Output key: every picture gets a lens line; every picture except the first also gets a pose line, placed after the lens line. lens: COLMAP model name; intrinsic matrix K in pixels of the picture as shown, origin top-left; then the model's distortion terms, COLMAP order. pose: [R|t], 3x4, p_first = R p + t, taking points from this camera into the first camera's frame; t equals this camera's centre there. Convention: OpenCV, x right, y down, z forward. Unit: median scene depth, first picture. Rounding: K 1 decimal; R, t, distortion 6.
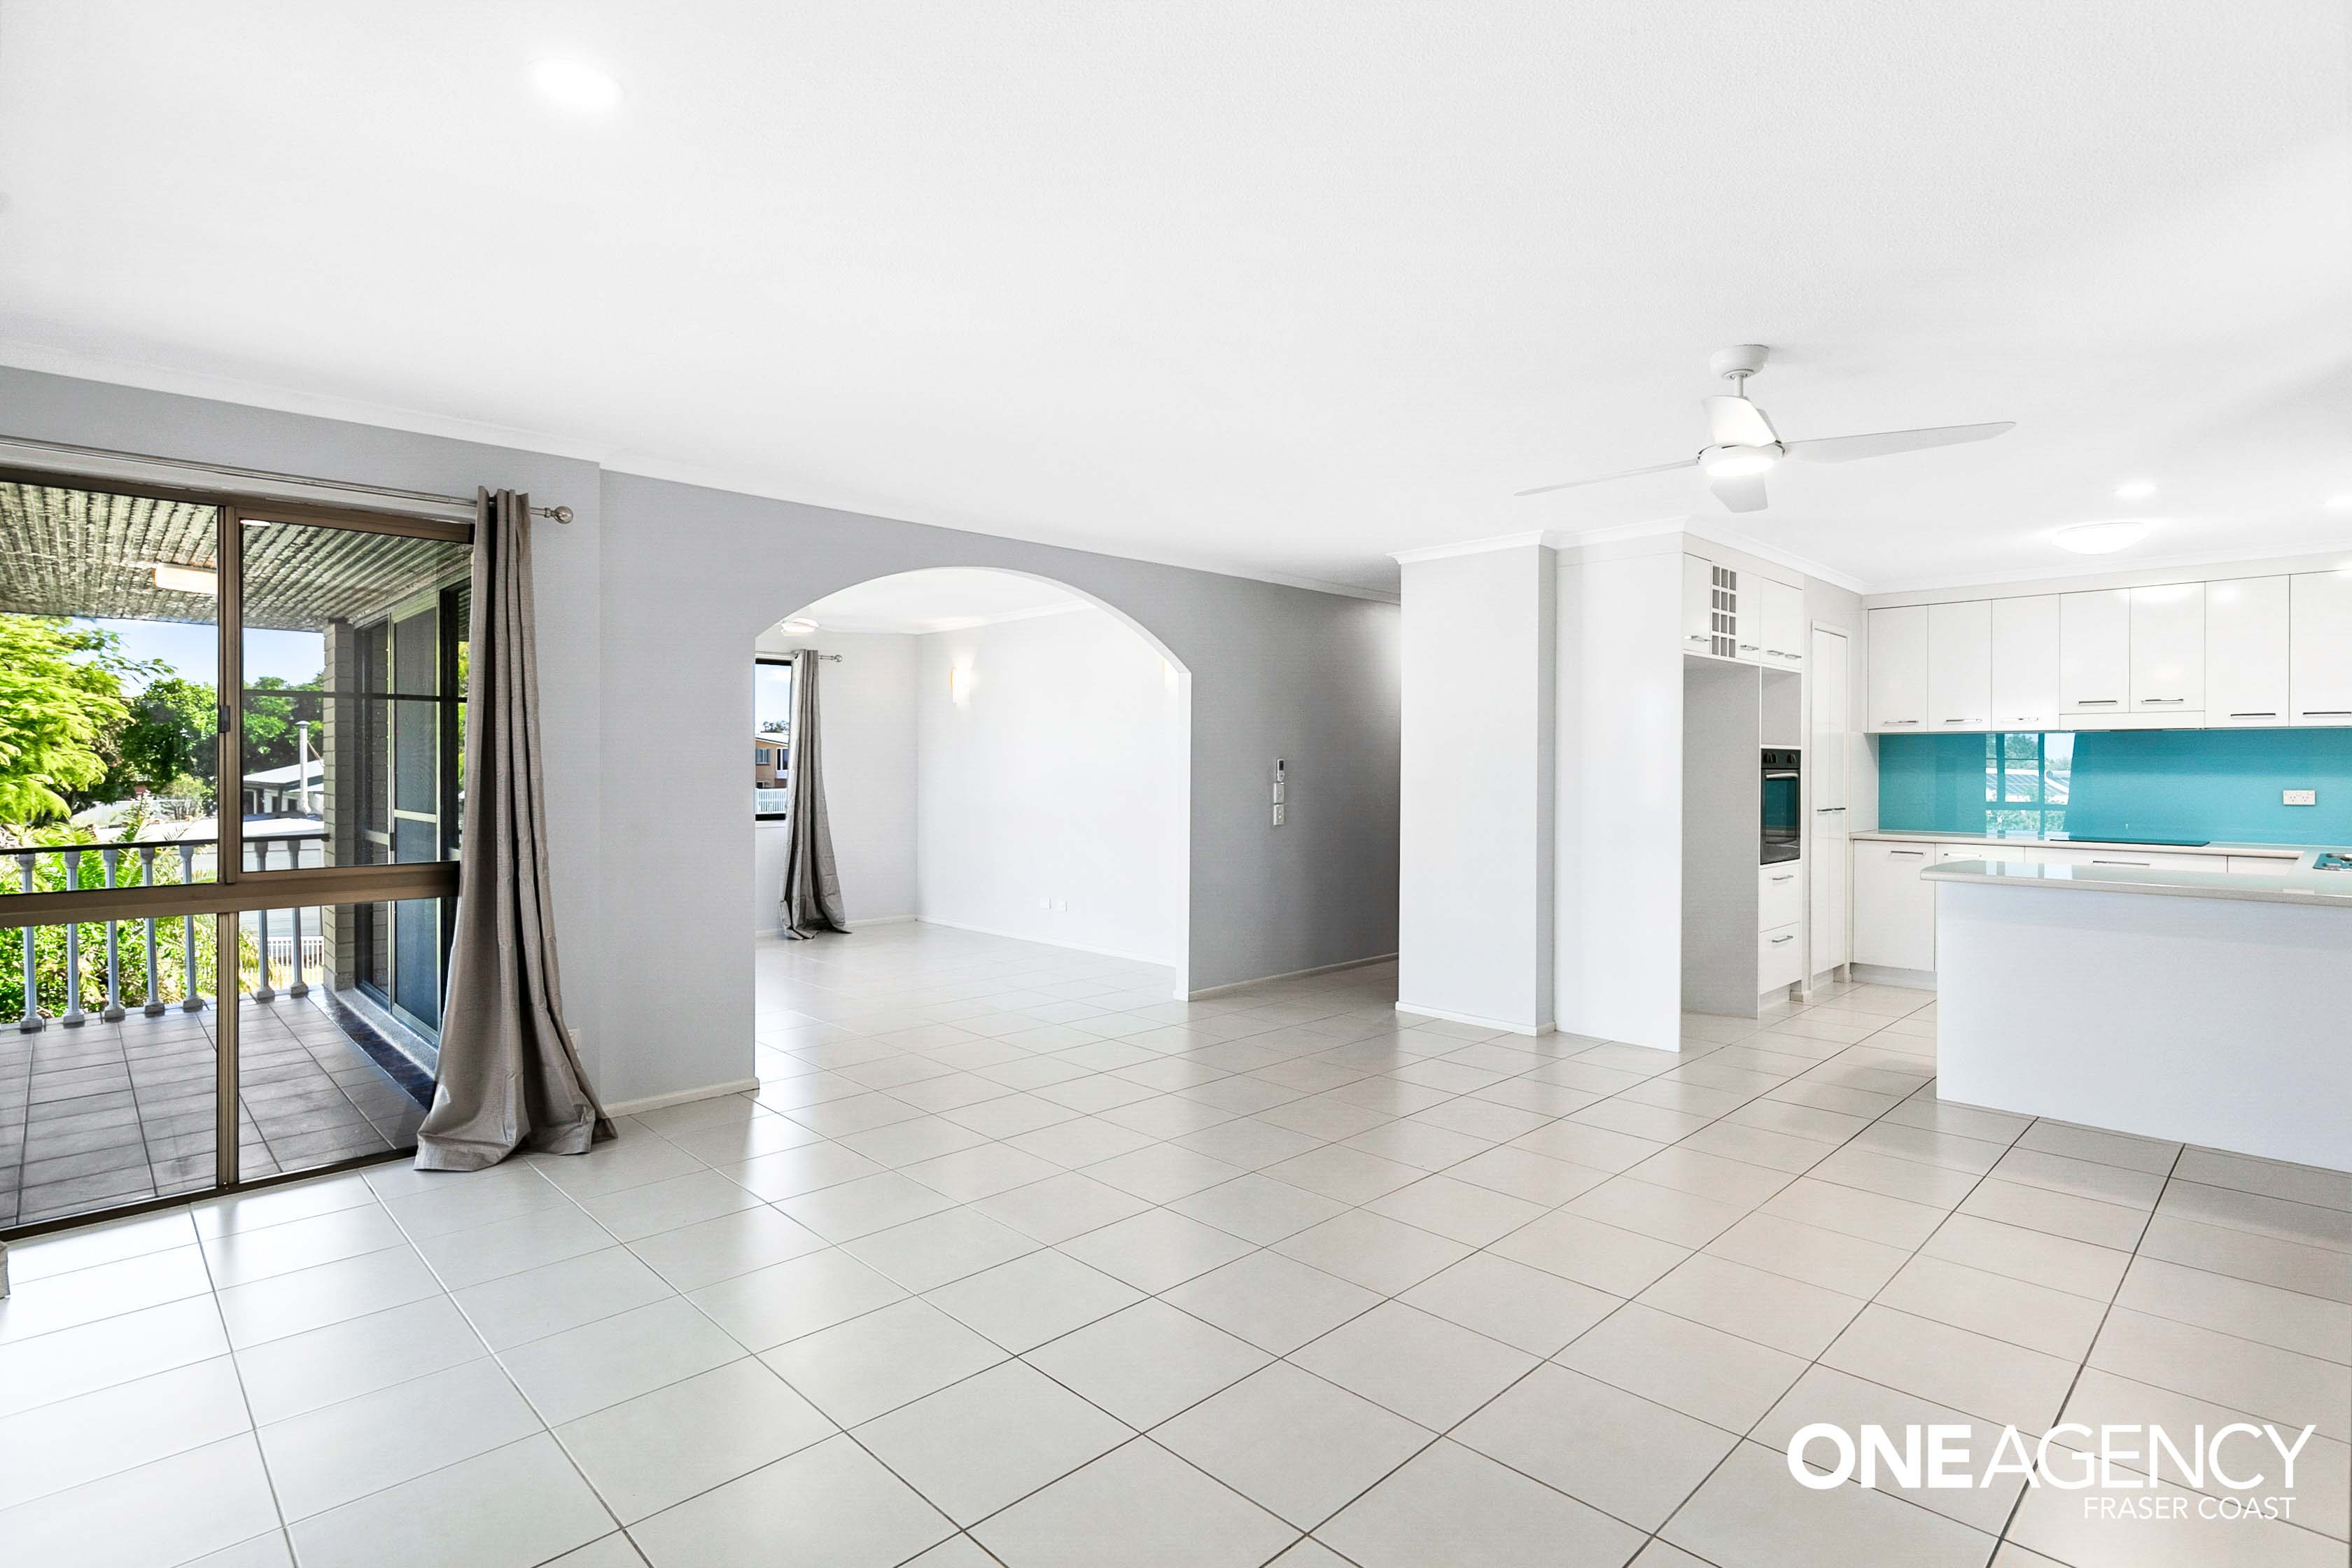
lens RADIAL K [[1164.3, 0, 1172.9], [0, 1164.3, 763.9], [0, 0, 1]] dist [0.000216, 0.000540]
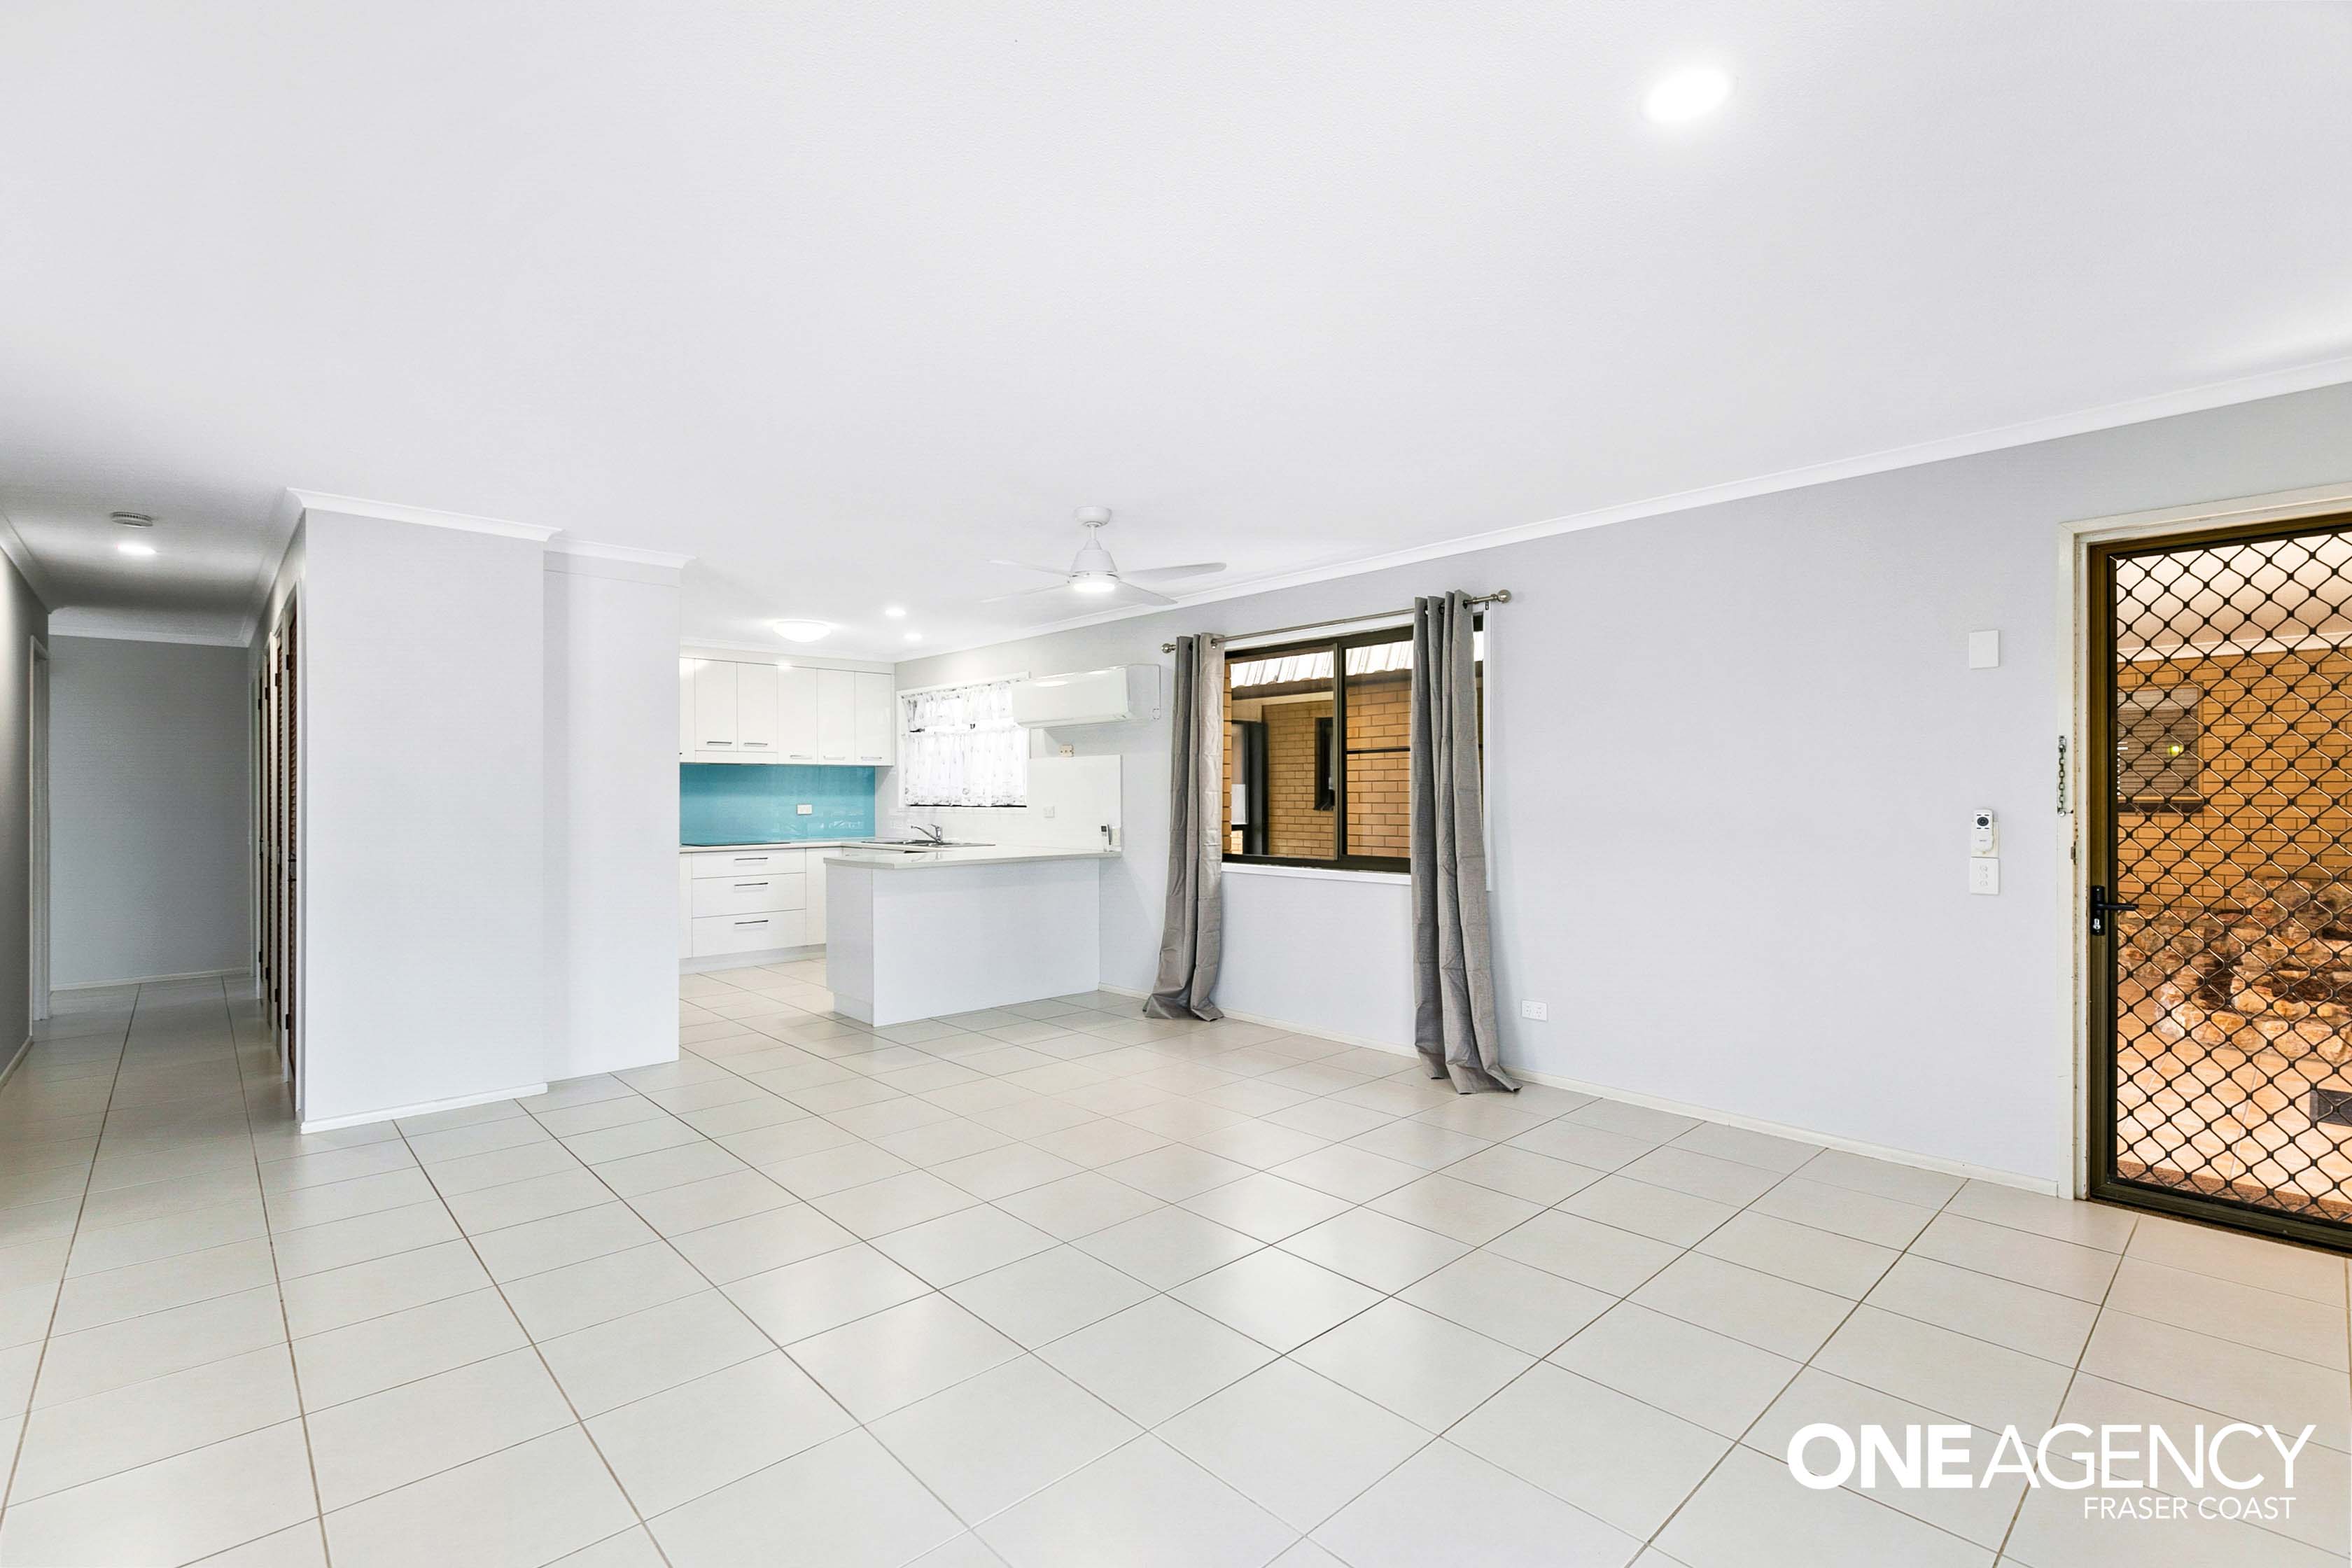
lens RADIAL K [[1046.6, 0, 1182.9], [0, 1046.6, 791.8], [0, 0, 1]] dist [0.000578, -0.000261]
pose [[0.024066, -0.002440, 0.999707, -0.434188], [0.000769, 0.999997, 0.002423, 0.001736], [-0.999710, 0.000711, 0.024068, 0.446100]]
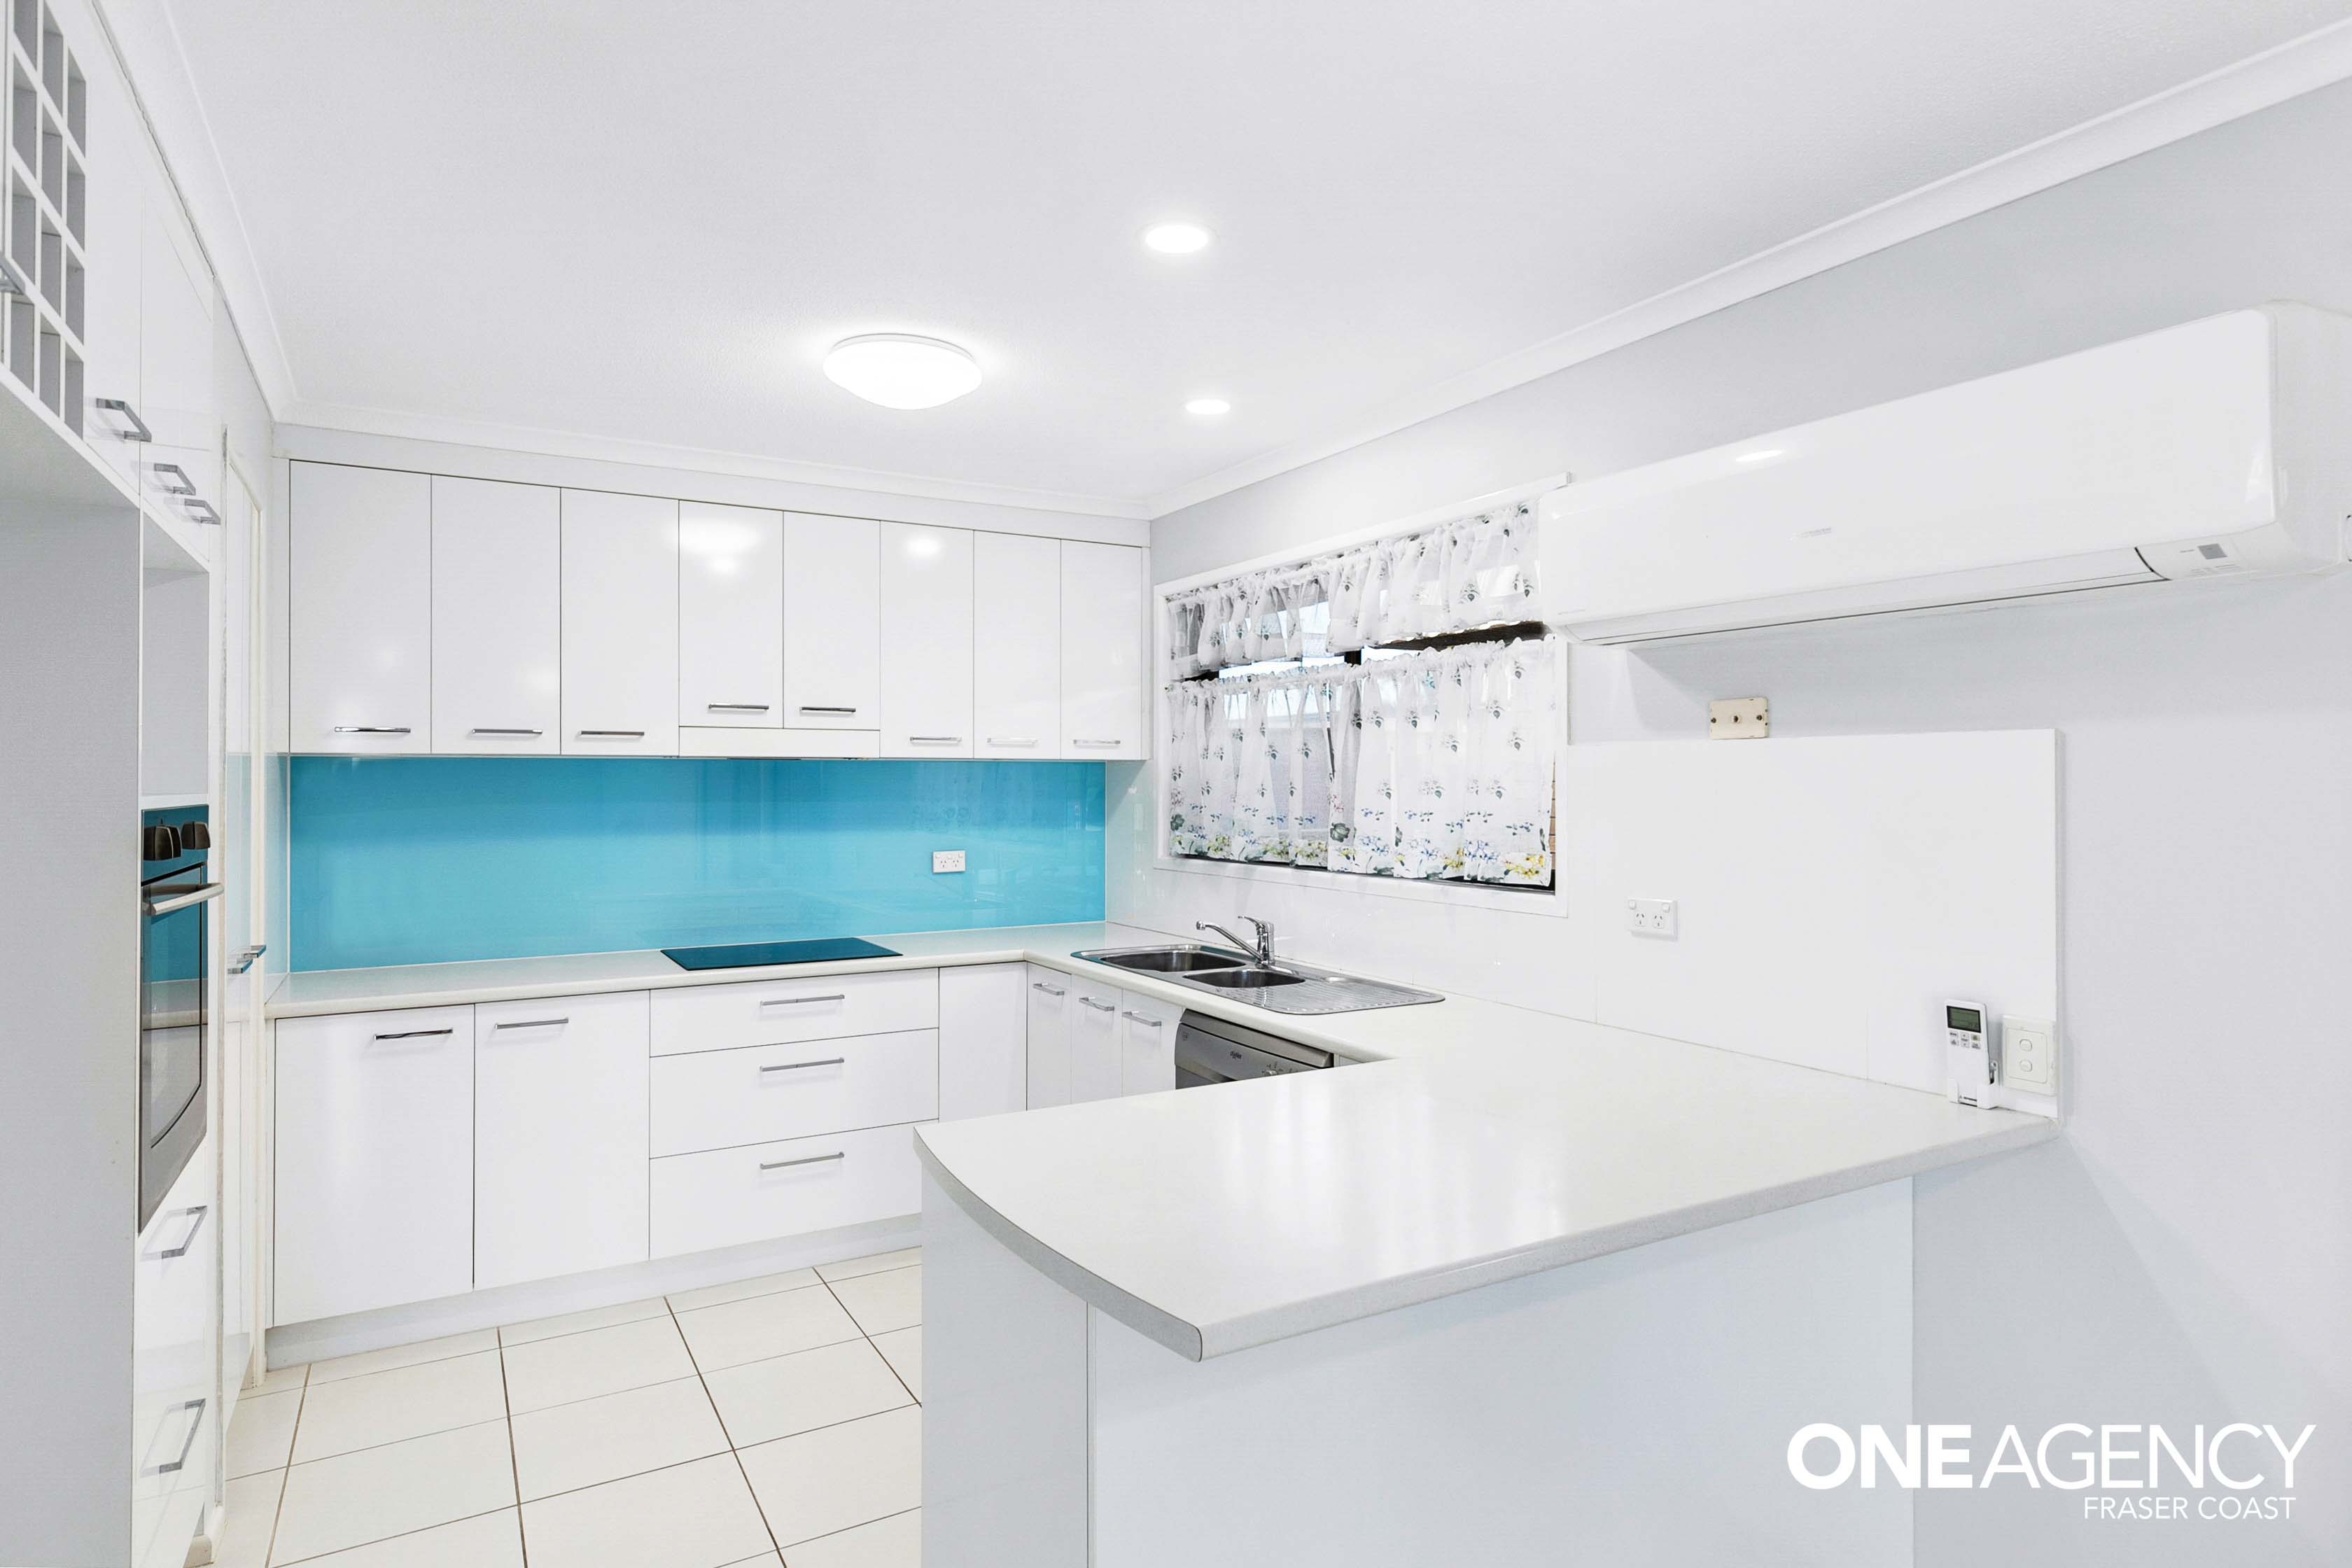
lens RADIAL K [[1273.3, 0, 1180.3], [0, 1273.3, 776.1], [0, 0, 1]] dist [-0.001018, -0.001230]
pose [[0.248244, 0.000580, 0.968697, 0.270255], [-0.001508, 0.999999, -0.000213, -0.021192], [-0.968696, -0.001408, 0.248245, 0.672305]]
